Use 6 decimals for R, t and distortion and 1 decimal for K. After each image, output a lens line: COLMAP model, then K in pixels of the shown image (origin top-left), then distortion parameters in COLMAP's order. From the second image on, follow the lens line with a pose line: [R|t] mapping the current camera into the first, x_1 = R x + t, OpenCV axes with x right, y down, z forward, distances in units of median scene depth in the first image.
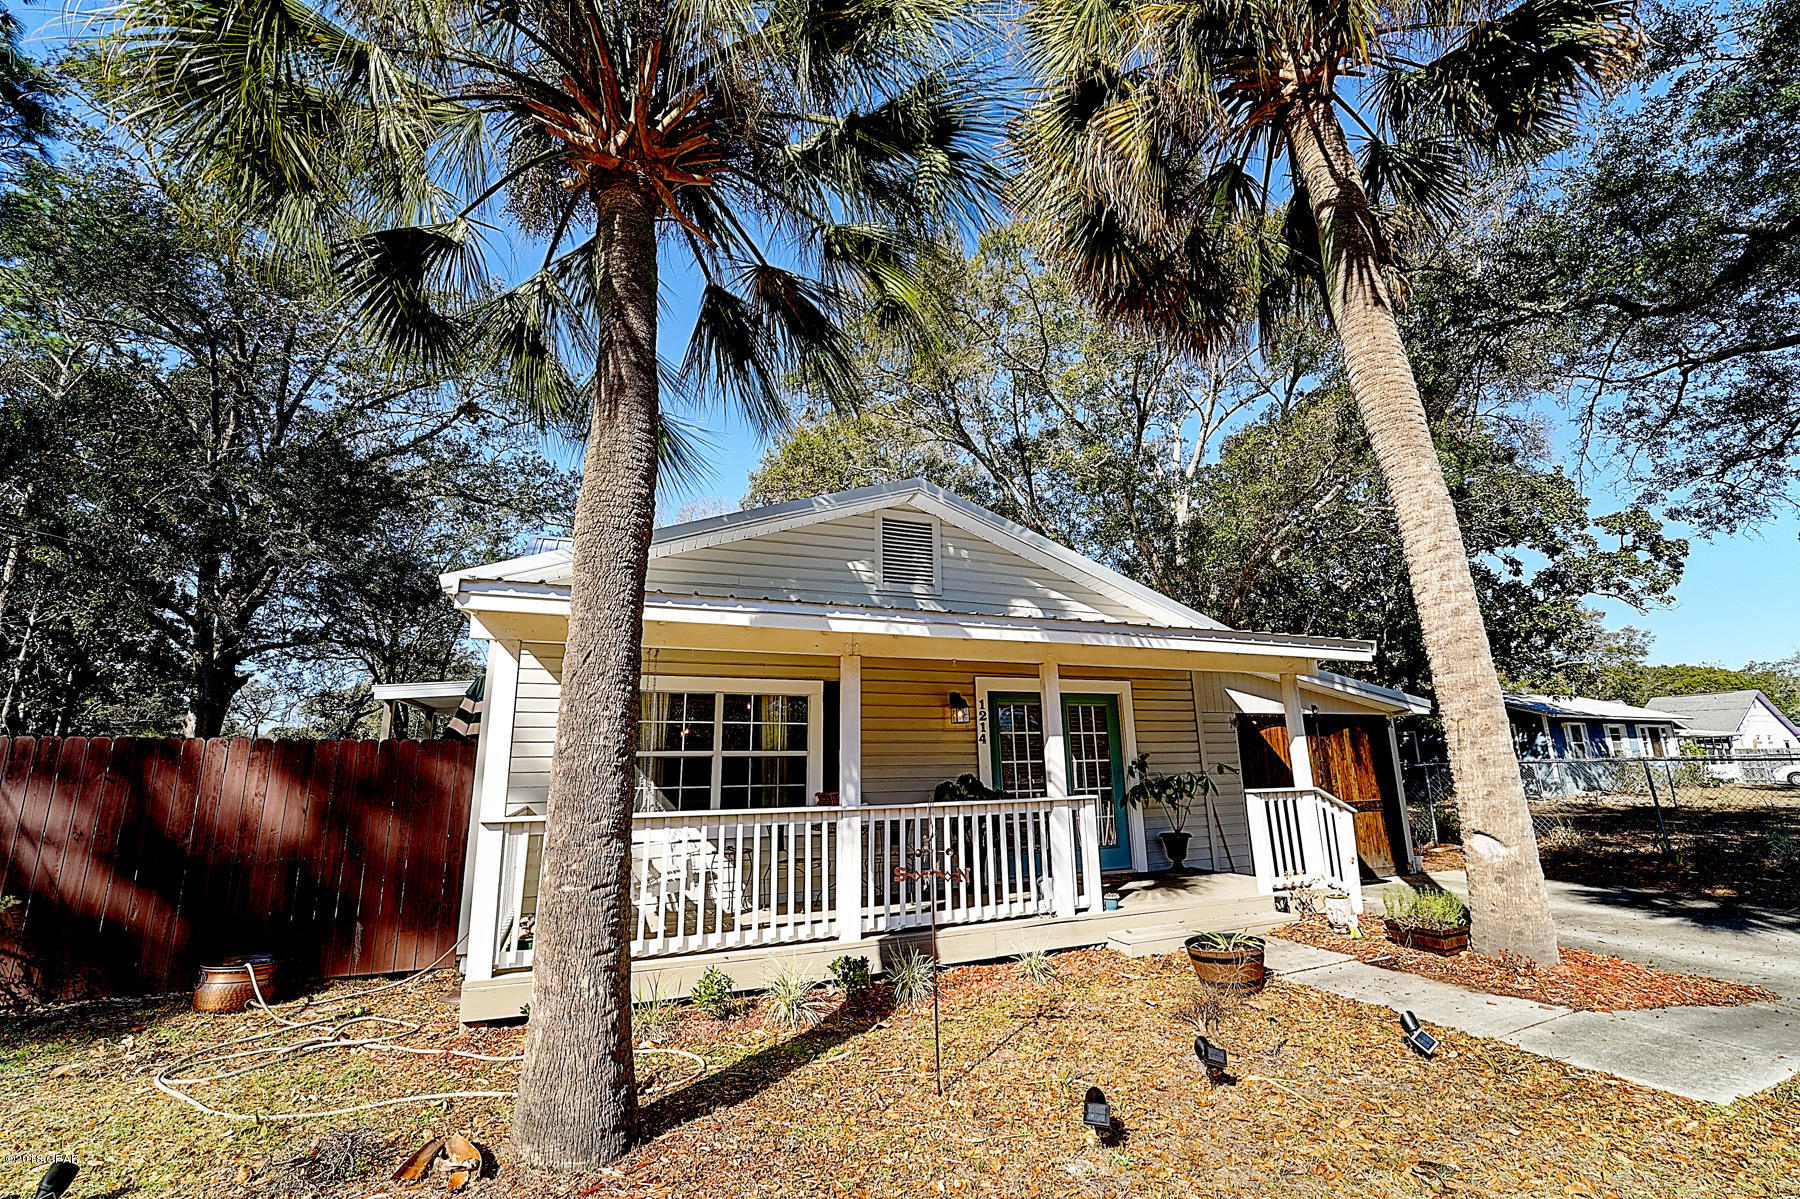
lens RADIAL K [[734.5, 0, 904.9], [0, 734.5, 594.1], [0, 0, 1]] dist [-0.020355, -0.000106]
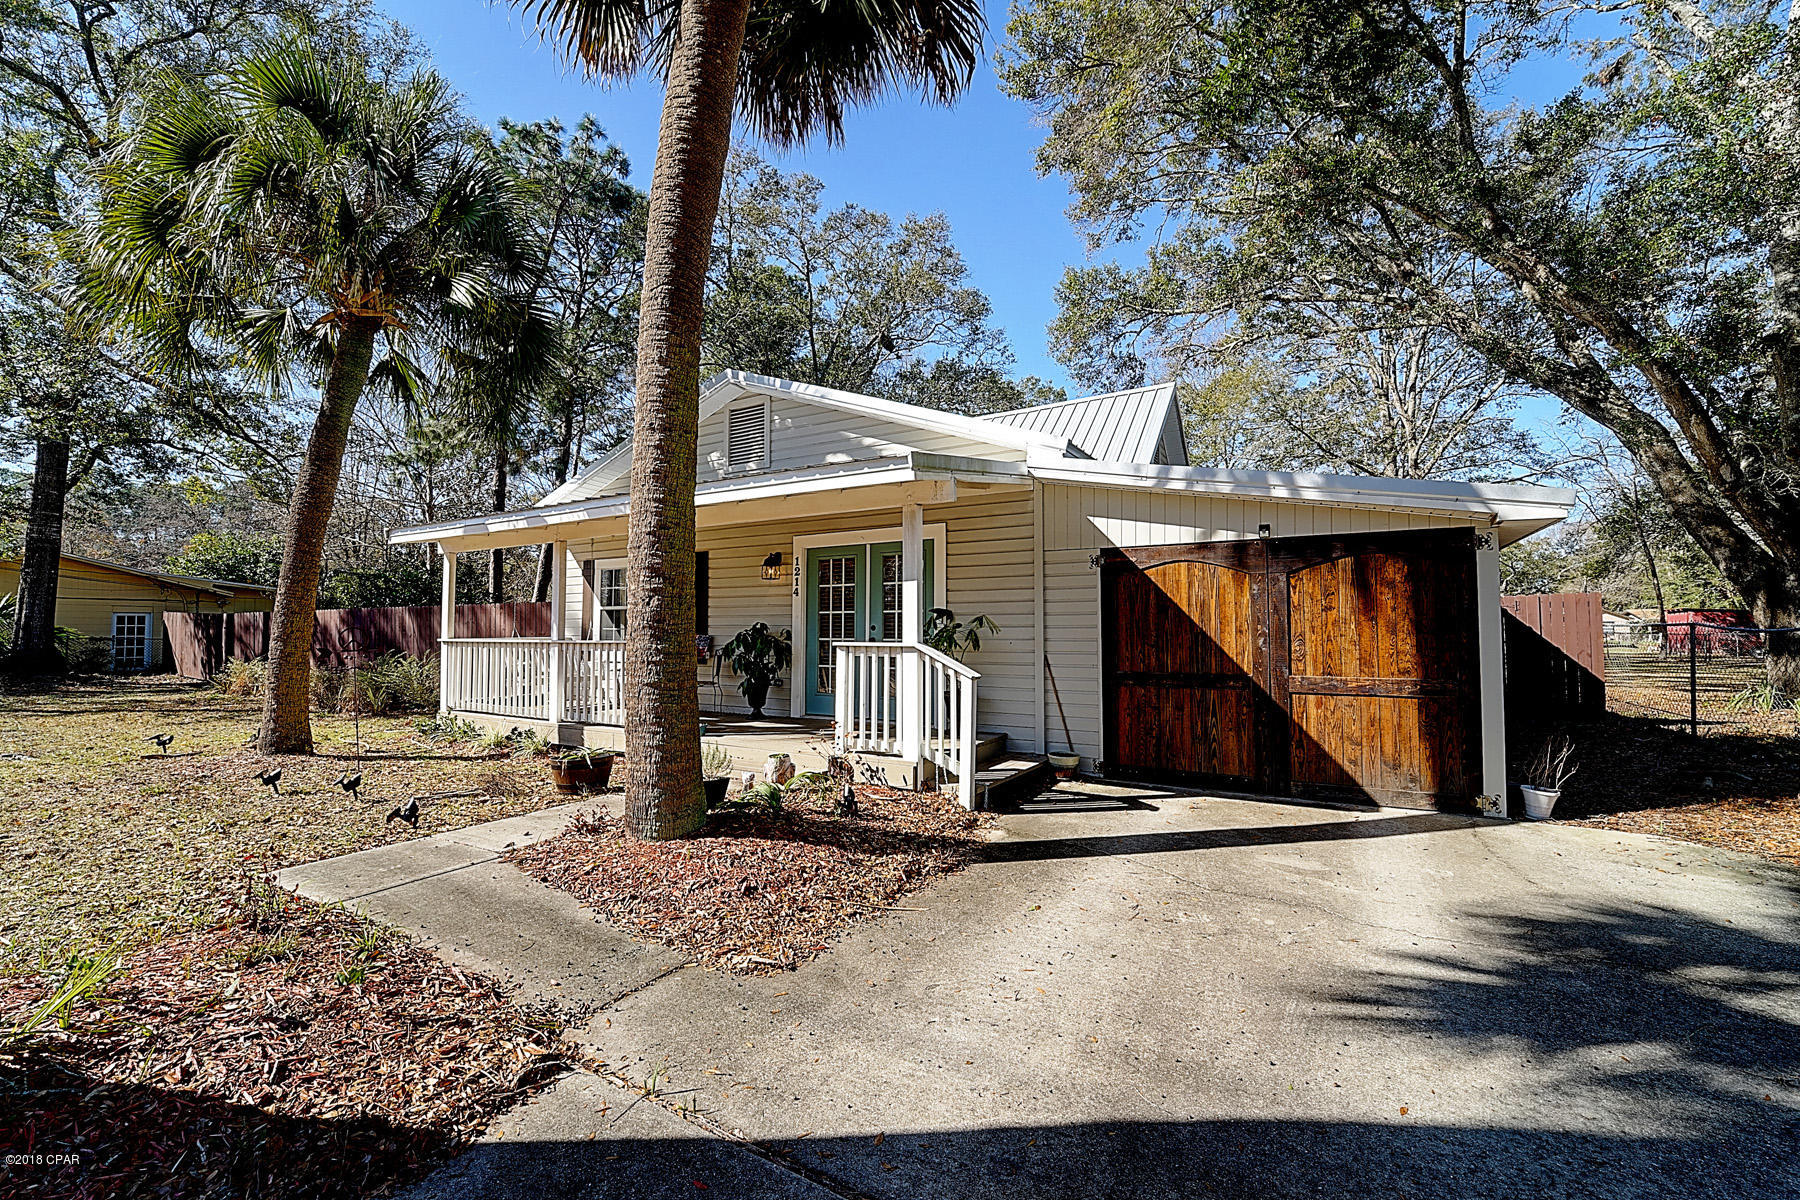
lens RADIAL K [[734.5, 0, 904.9], [0, 734.5, 594.6], [0, 0, 1]] dist [-0.020355, -0.000106]
pose [[0.605580, -0.022714, -0.795460, 1.057373], [0.178756, 0.977930, 0.108161, 0.107948], [0.775448, -0.207694, 0.596275, 0.456776]]
